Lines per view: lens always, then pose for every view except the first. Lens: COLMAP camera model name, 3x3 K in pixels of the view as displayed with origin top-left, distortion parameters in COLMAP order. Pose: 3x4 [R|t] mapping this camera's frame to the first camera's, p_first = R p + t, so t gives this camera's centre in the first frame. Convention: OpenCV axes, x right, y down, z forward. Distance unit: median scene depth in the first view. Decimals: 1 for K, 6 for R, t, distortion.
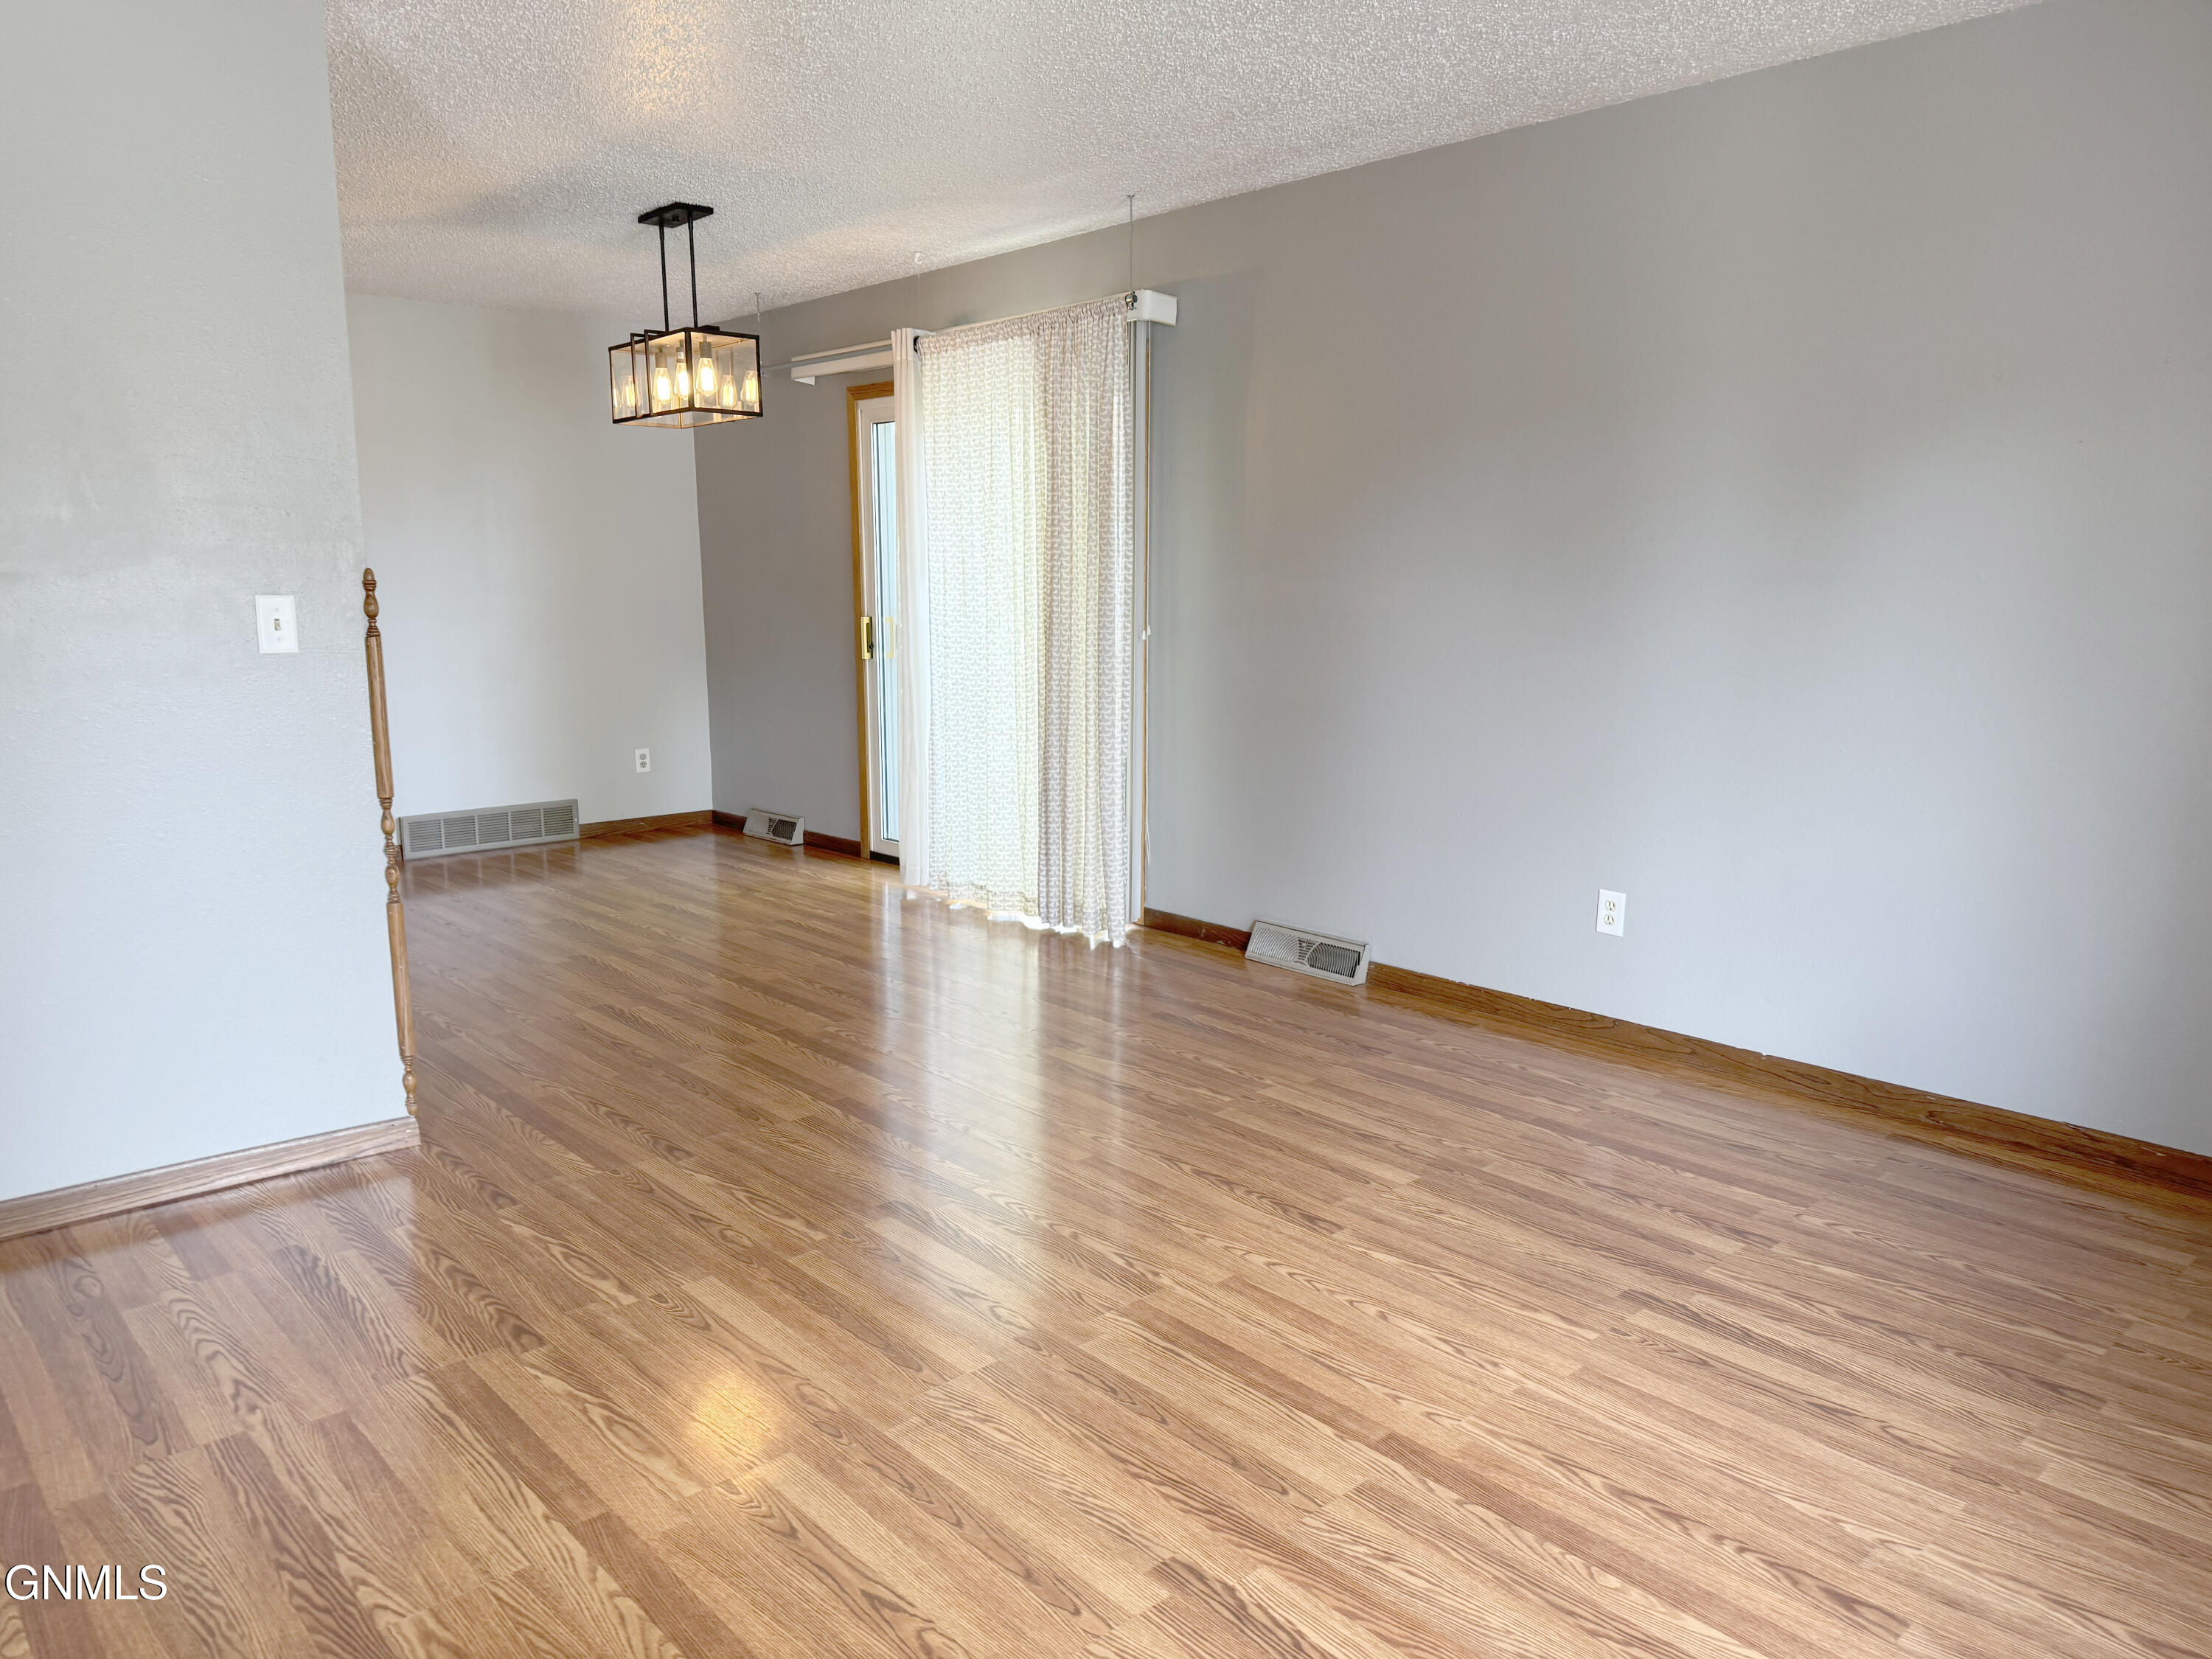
lens RADIAL K [[1549.3, 0, 1094.3], [0, 1549.3, 821.0], [0, 0, 1]] dist [0.022051, -0.023655]
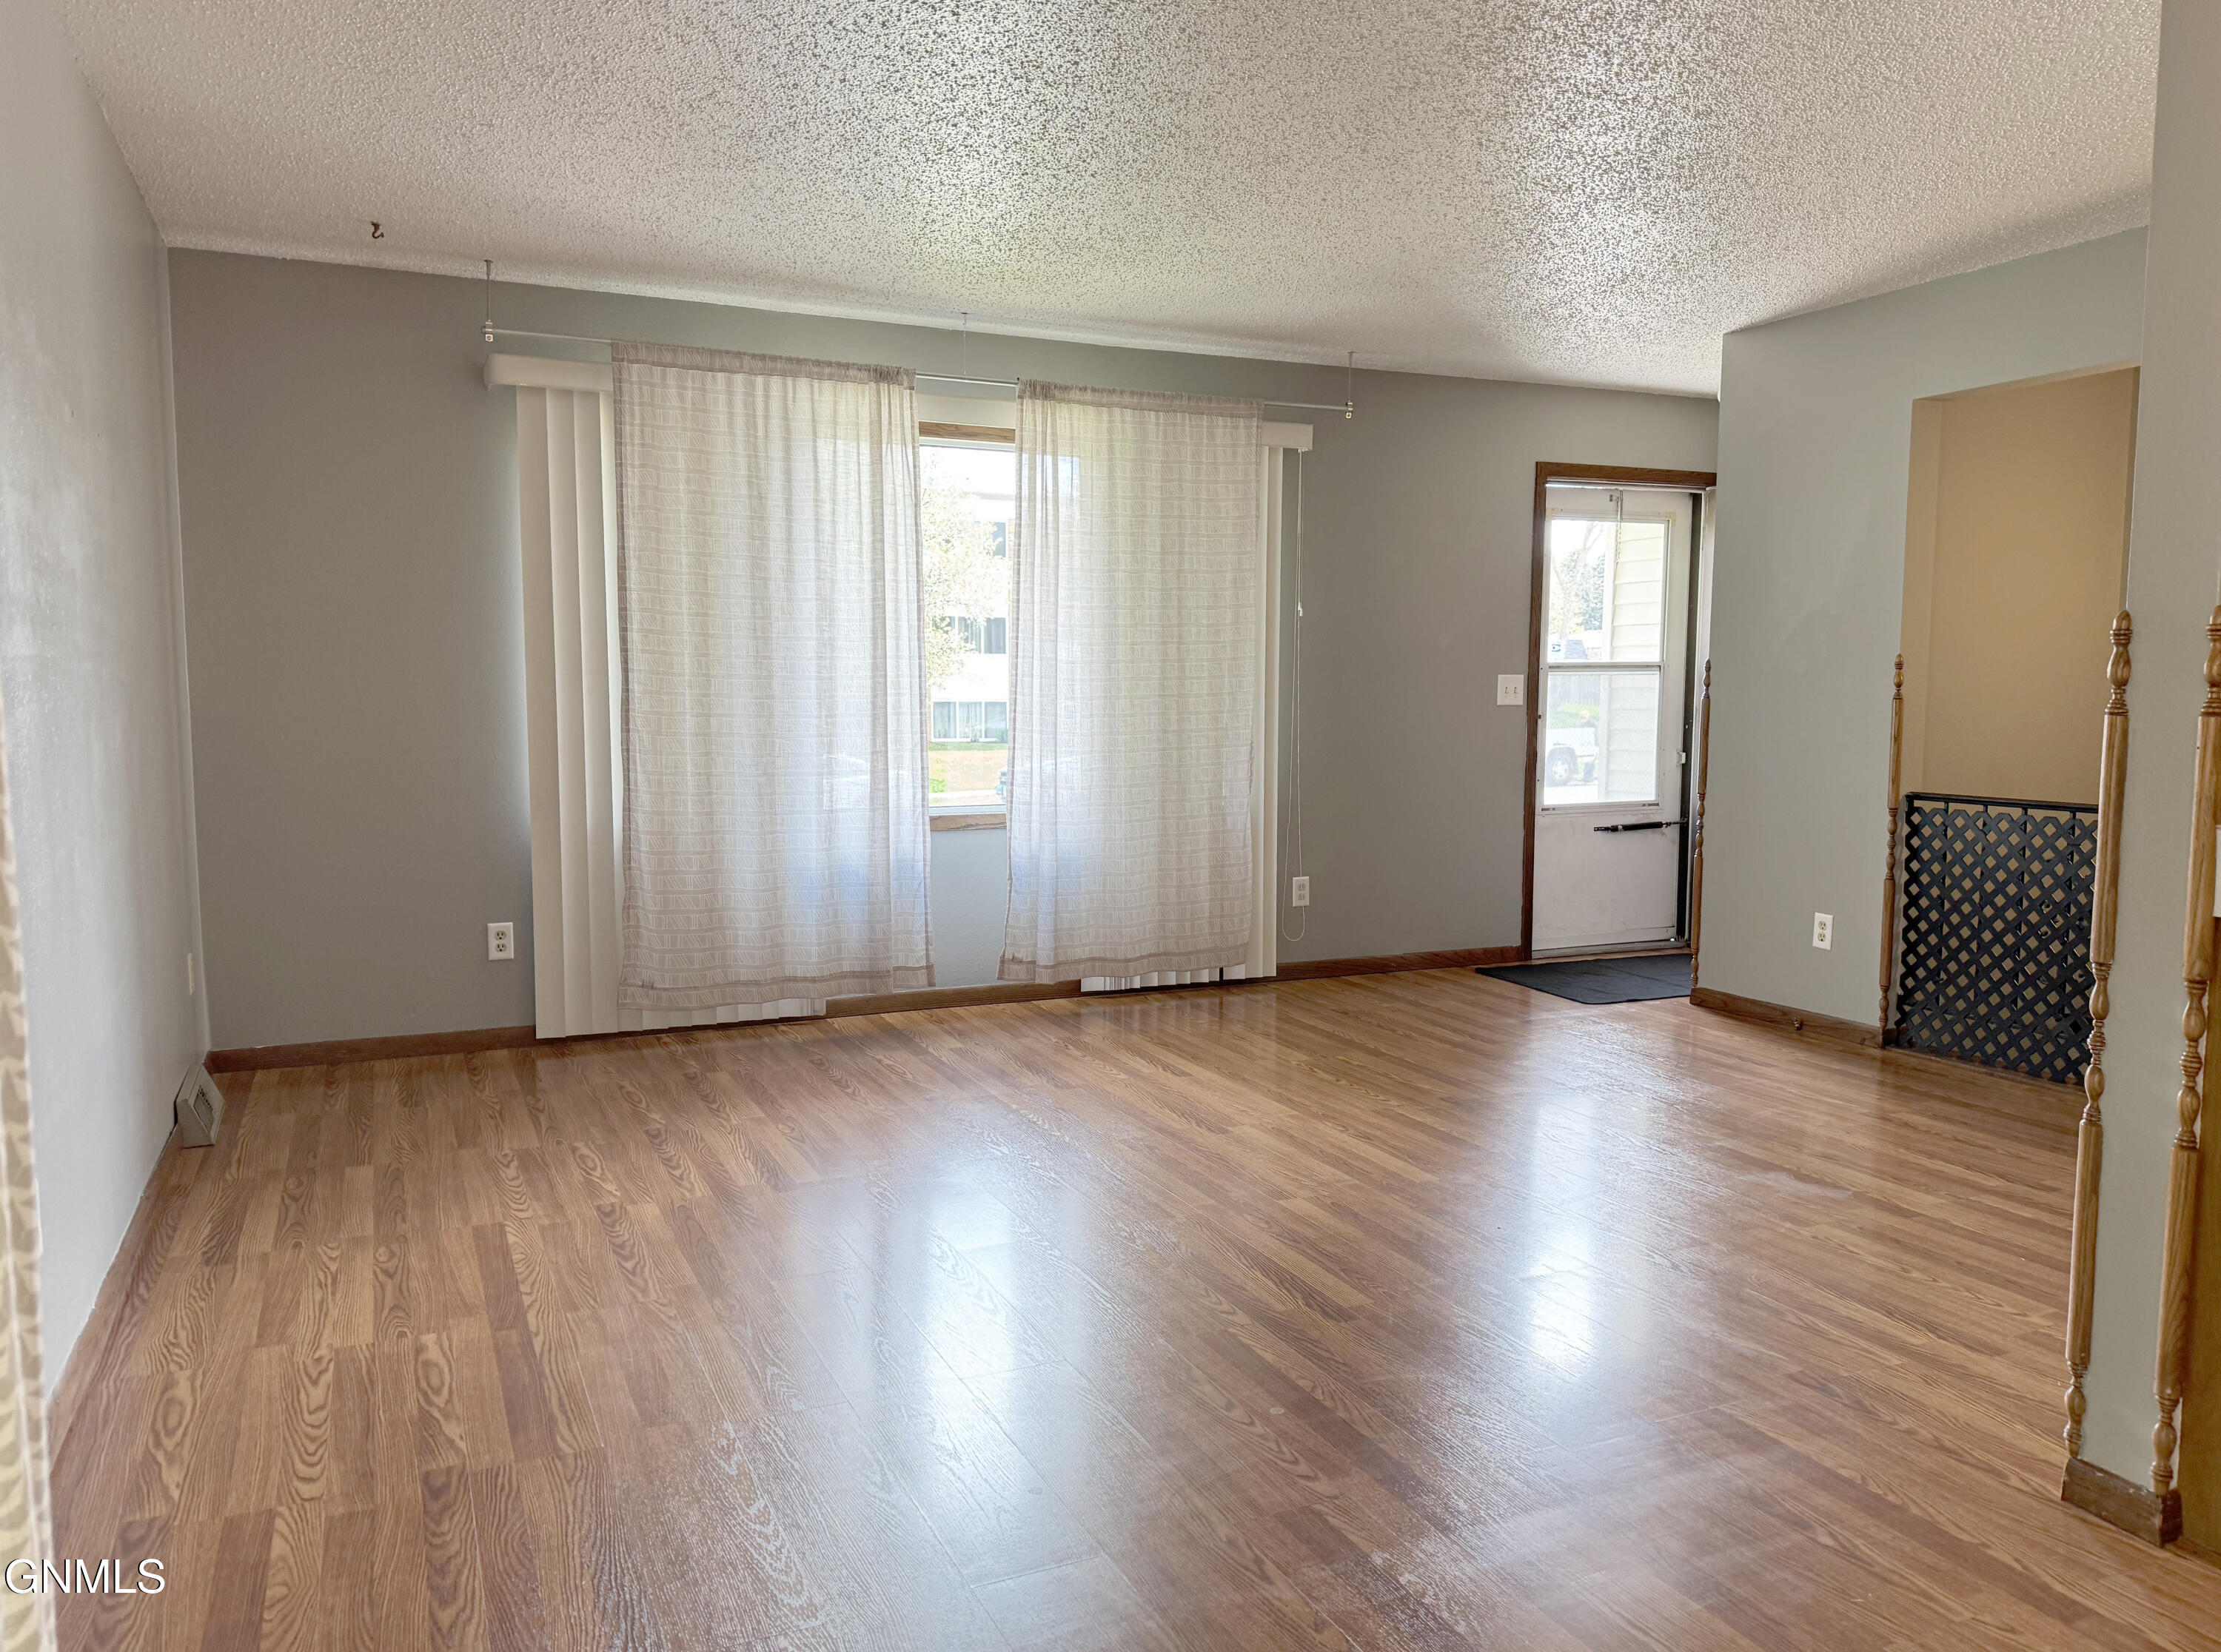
lens RADIAL K [[1663.1, 0, 1106.9], [0, 1663.1, 823.8], [0, 0, 1]] dist [0.030683, -0.000522]
pose [[-0.952092, -0.025078, 0.304783, -0.333134], [0.049212, 0.971079, 0.233632, -0.311188], [-0.301827, 0.237438, -0.923322, 2.143055]]
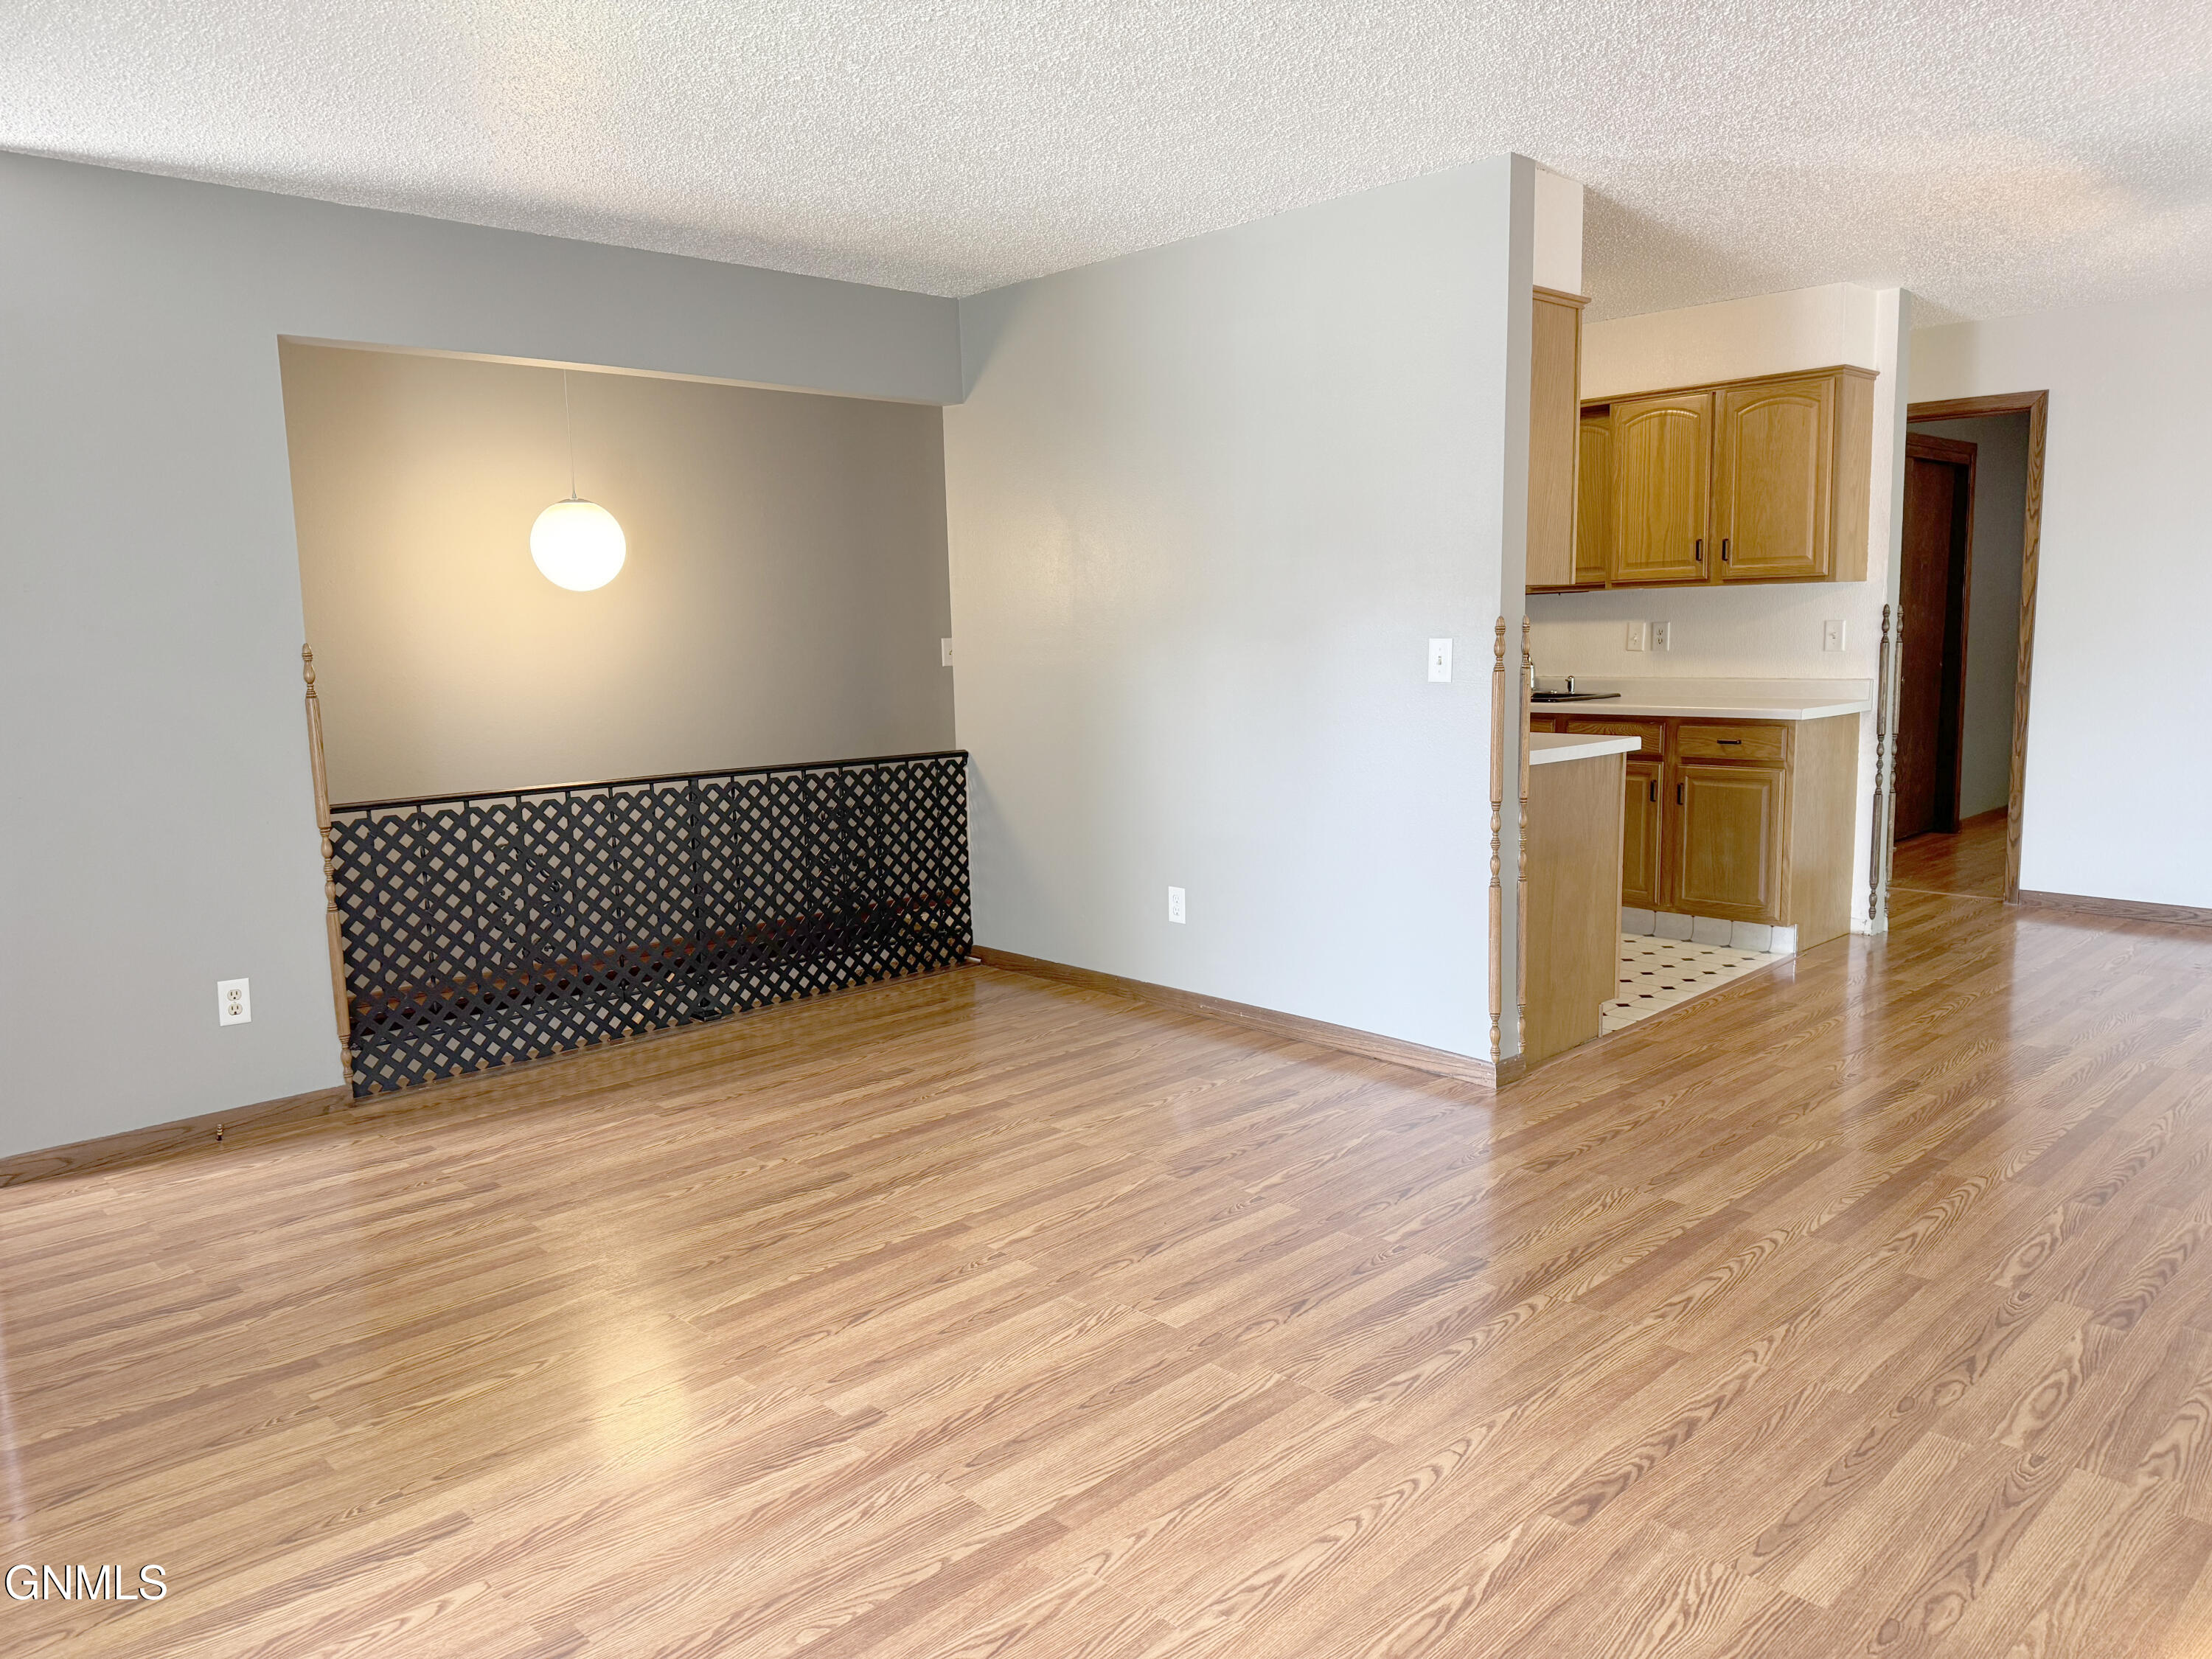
lens RADIAL K [[1547.7, 0, 1128.9], [0, 1547.7, 830.1], [0, 0, 1]] dist [0.038595, -0.037981]
pose [[0.045231, 0.143348, -0.988638, 0.917910], [-0.138928, 0.980937, 0.135875, -0.146156], [0.989269, 0.131203, 0.064284, 0.768713]]
